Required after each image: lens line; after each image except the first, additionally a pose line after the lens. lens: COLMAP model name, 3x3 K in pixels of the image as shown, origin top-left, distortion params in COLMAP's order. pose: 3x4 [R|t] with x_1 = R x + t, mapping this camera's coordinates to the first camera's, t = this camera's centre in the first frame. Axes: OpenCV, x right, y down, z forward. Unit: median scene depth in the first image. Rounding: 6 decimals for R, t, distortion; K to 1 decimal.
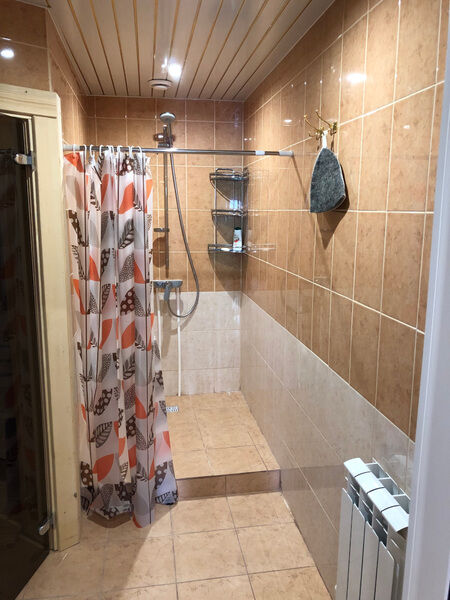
lens RADIAL K [[484.7, 0, 223.4], [0, 484.7, 298.4], [0, 0, 1]] dist [0.031253, -0.034786]
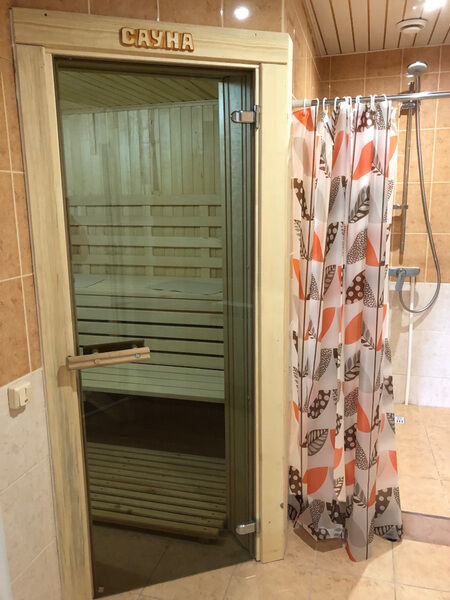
lens RADIAL K [[484.7, 0, 229.7], [0, 484.7, 296.0], [0, 0, 1]] dist [0.031253, -0.034786]
pose [[0.907733, 0.063533, -0.414709, -0.046844], [-0.057442, 0.997979, 0.027157, 0.009809], [0.415597, -0.000830, 0.909549, 0.156047]]
